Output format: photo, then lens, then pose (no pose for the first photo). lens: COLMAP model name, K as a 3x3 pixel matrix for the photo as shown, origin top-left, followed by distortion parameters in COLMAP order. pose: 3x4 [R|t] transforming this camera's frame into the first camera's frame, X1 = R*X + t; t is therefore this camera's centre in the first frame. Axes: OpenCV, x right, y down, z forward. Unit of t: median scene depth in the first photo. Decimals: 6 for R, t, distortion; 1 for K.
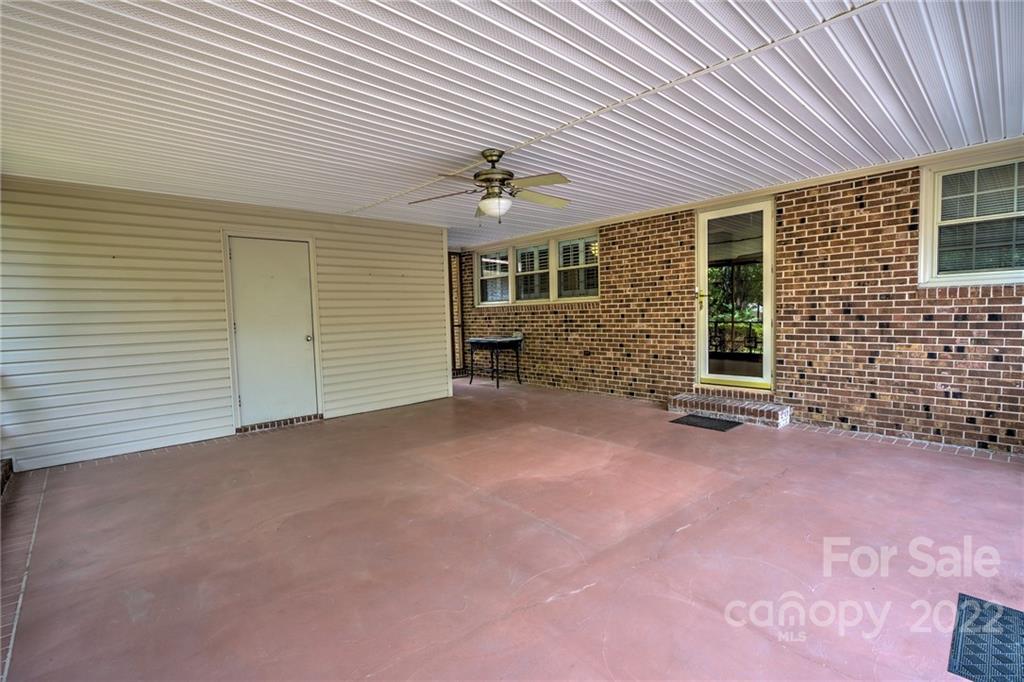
lens RADIAL K [[467.4, 0, 527.7], [0, 467.4, 341.7], [0, 0, 1]] dist [-0.010398, 0.004248]
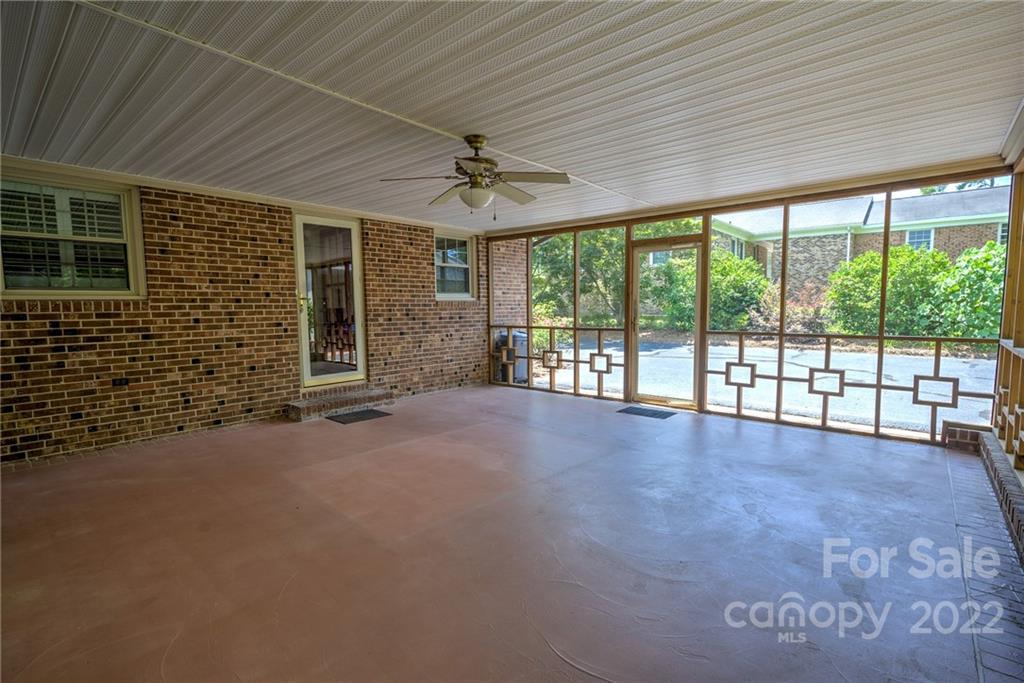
lens RADIAL K [[467.4, 0, 527.7], [0, 467.4, 342.2], [0, 0, 1]] dist [-0.010398, 0.004248]
pose [[-0.106703, -0.054798, 0.992780, -0.628526], [0.068699, 0.995688, 0.062342, -0.034206], [-0.991915, 0.074855, -0.102478, 0.606081]]
